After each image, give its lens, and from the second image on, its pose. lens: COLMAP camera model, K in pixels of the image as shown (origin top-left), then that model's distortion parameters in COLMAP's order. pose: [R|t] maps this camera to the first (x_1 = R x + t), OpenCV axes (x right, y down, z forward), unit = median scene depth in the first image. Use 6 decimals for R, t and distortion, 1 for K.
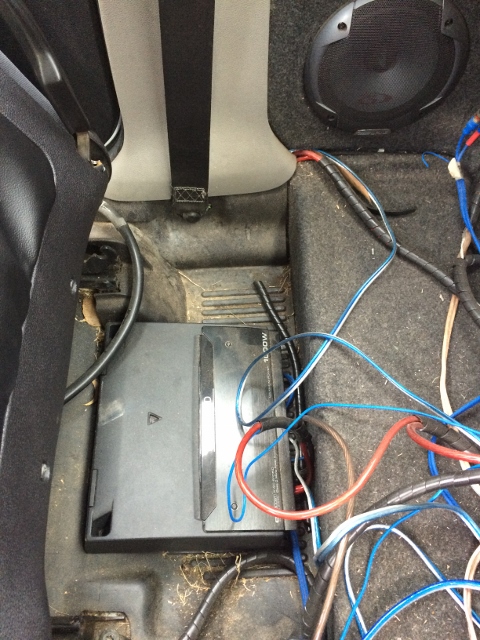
lens RADIAL K [[552.3, 0, 240.0], [0, 552.3, 320.0], [0, 0, 1]] dist [0.073565, -0.134121]
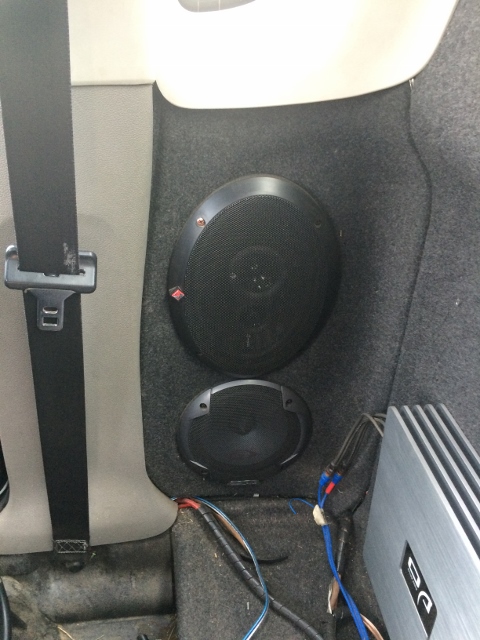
lens RADIAL K [[552.3, 0, 240.0], [0, 552.3, 320.0], [0, 0, 1]] dist [0.073565, -0.134121]
pose [[0.993474, 0.004930, 0.113955, 0.098598], [0.051134, 0.873796, -0.483597, -0.080911], [-0.101958, 0.486267, 0.867841, -0.116674]]
